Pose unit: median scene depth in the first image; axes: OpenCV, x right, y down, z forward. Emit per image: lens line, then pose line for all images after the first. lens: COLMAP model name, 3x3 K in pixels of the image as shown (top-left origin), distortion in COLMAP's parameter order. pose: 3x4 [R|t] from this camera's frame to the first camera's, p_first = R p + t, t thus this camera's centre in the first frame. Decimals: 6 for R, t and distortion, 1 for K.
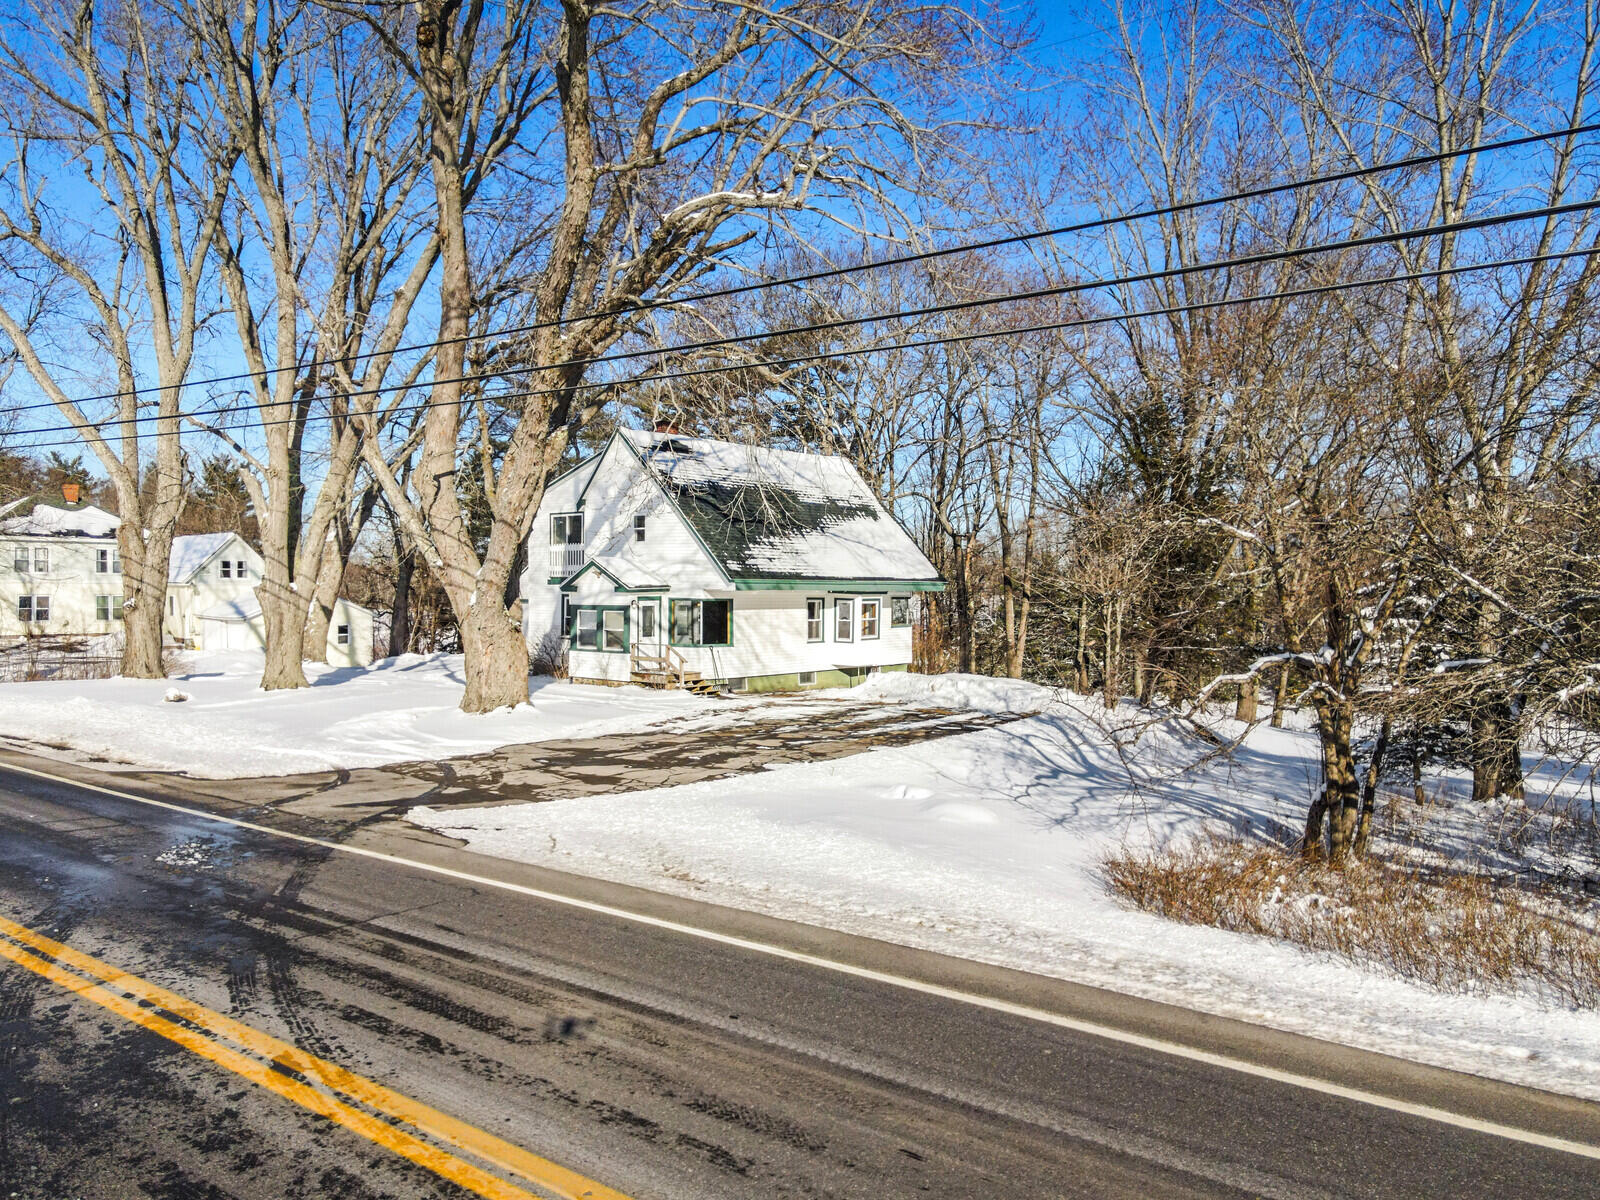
lens RADIAL K [[1165.1, 0, 810.3], [0, 1165.1, 597.6], [0, 0, 1]] dist [0.006240, 0.007123]
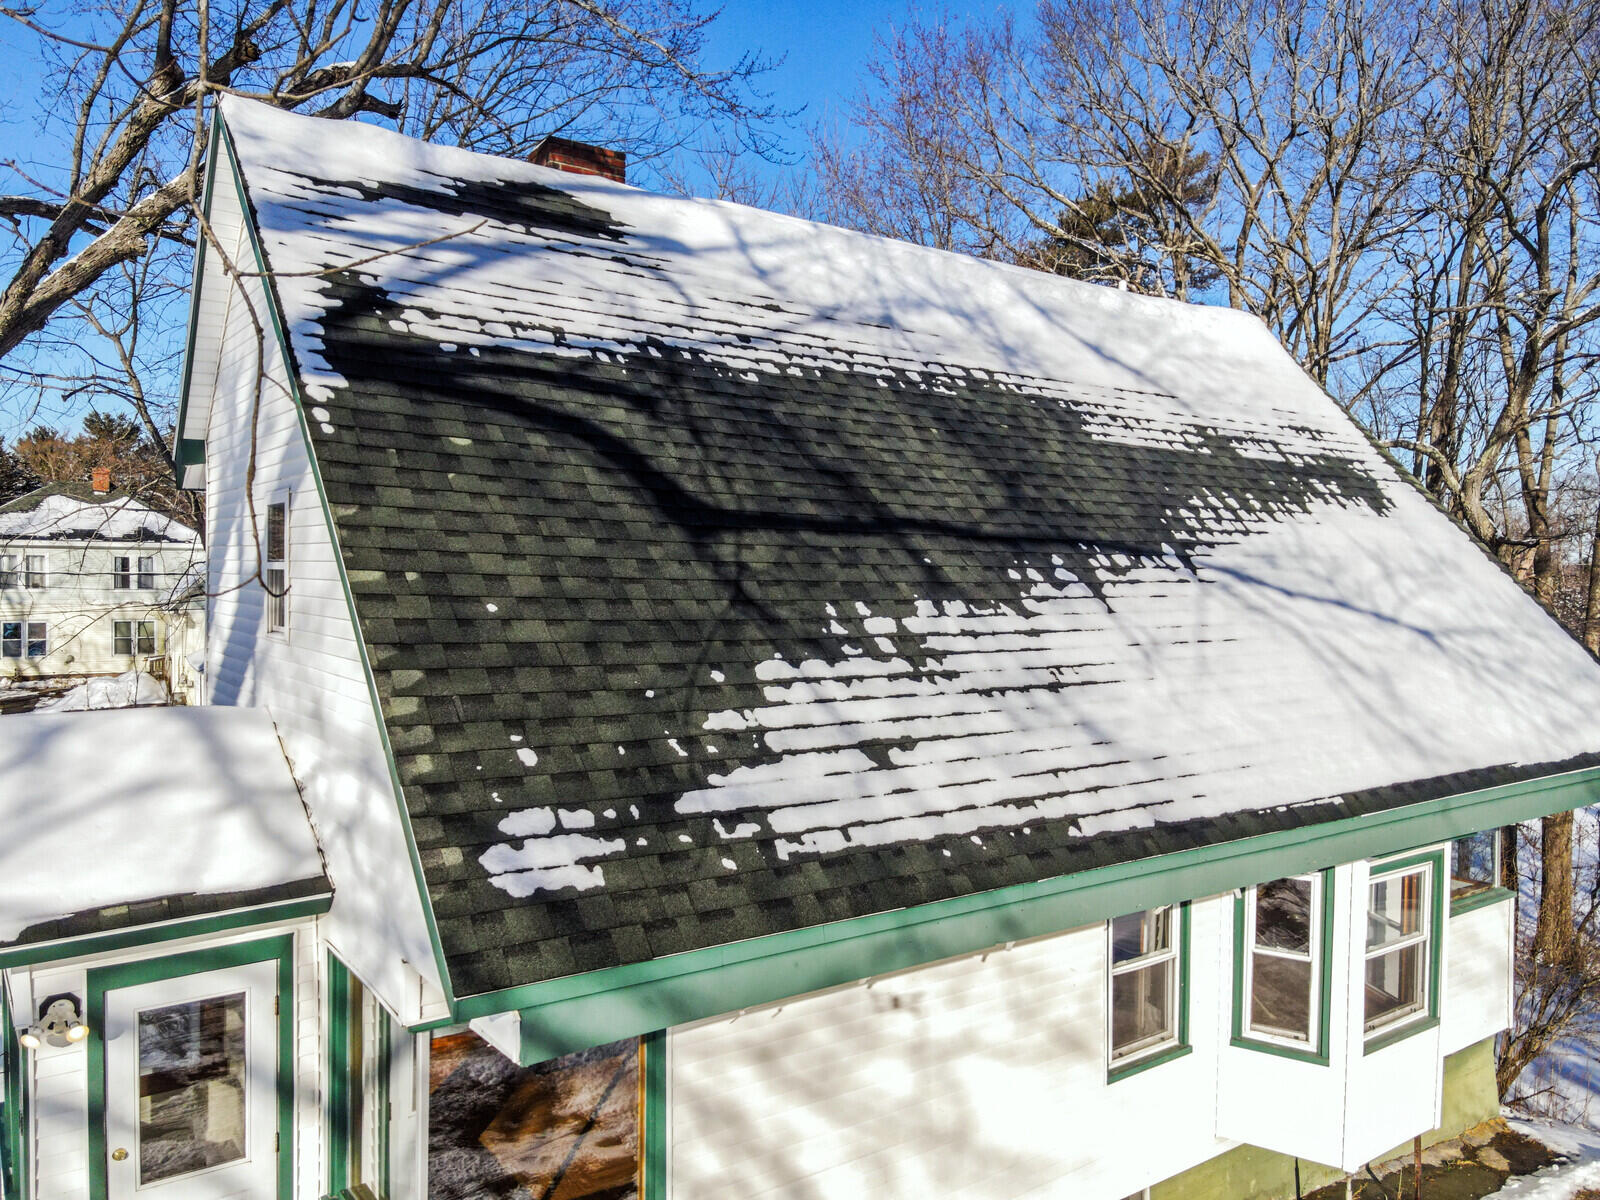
lens RADIAL K [[1165.1, 0, 810.3], [0, 1165.1, 597.6], [0, 0, 1]] dist [0.006240, 0.007123]
pose [[0.961820, 0.012576, -0.273394, 0.001962], [-0.009527, 0.999877, 0.012477, -0.052347], [0.273517, -0.009396, 0.961821, 0.757477]]
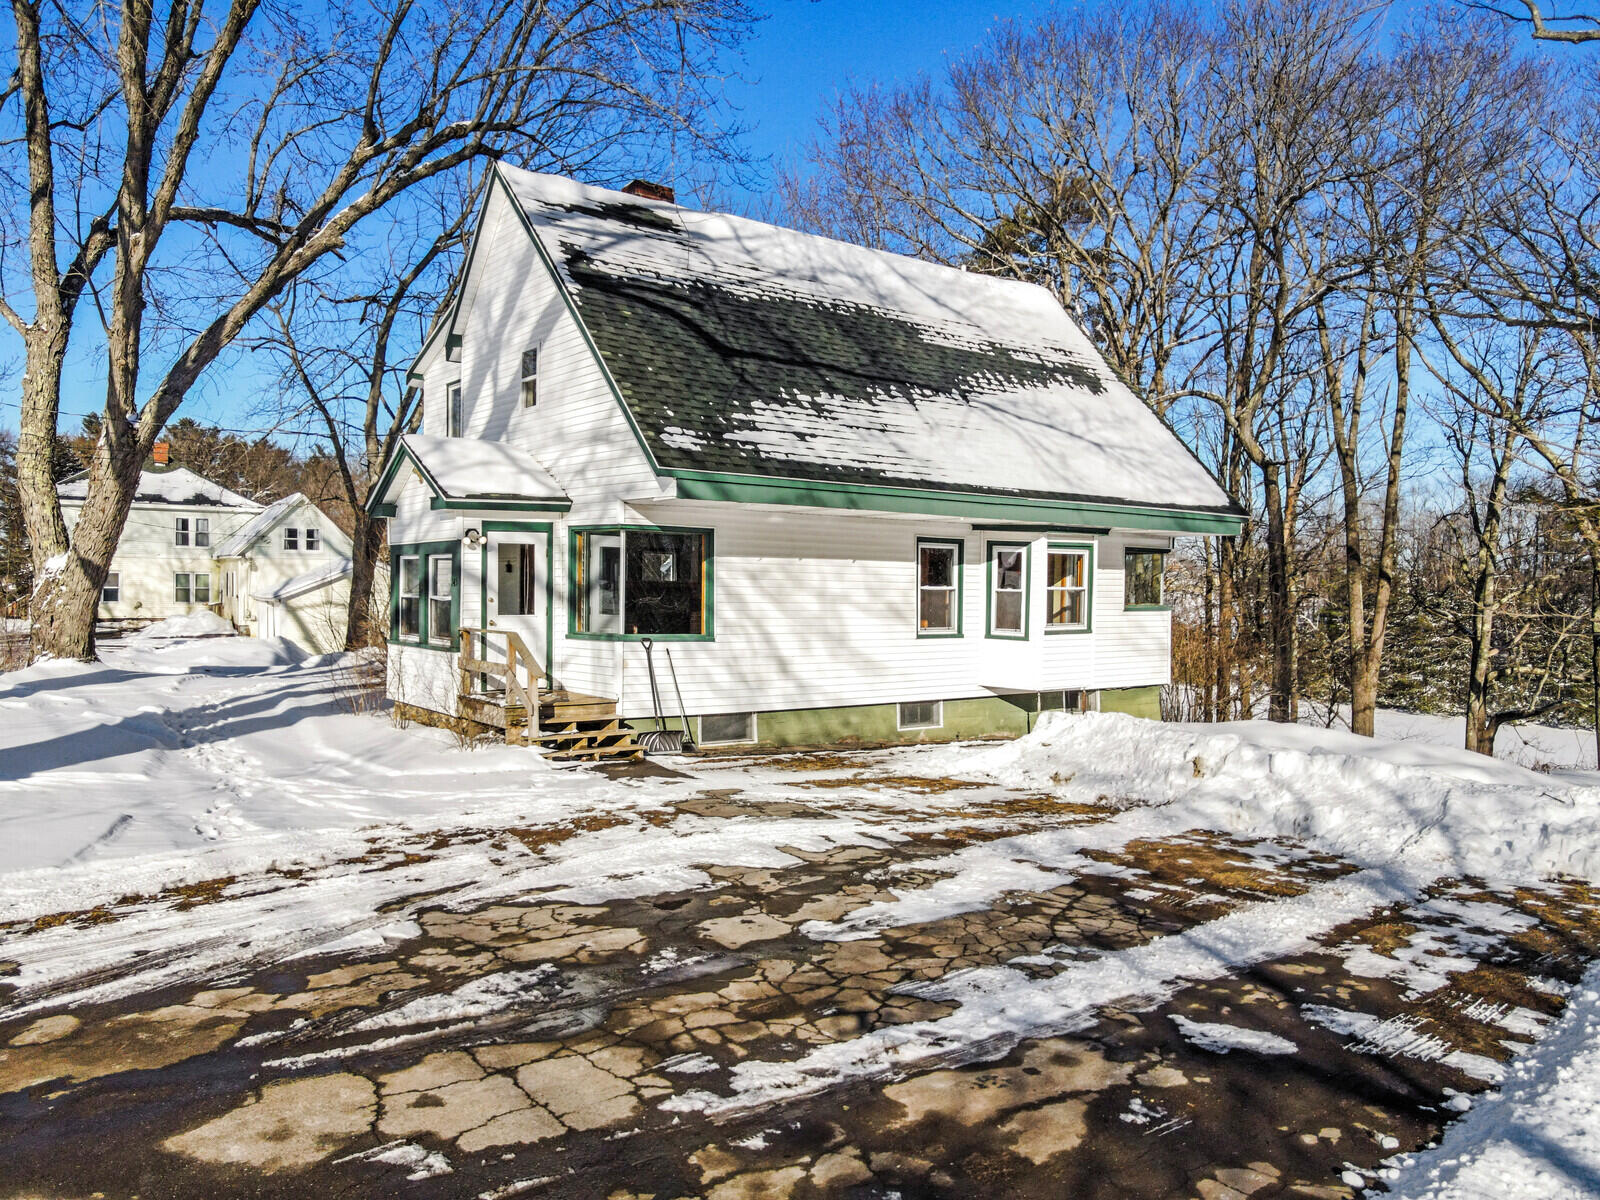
lens RADIAL K [[1165.1, 0, 810.3], [0, 1165.1, 597.6], [0, 0, 1]] dist [0.006240, 0.007123]
pose [[0.969229, 0.008140, -0.246026, 0.066417], [-0.008890, 0.999959, -0.001936, 0.024102], [0.246000, 0.004064, 0.969261, 0.537891]]
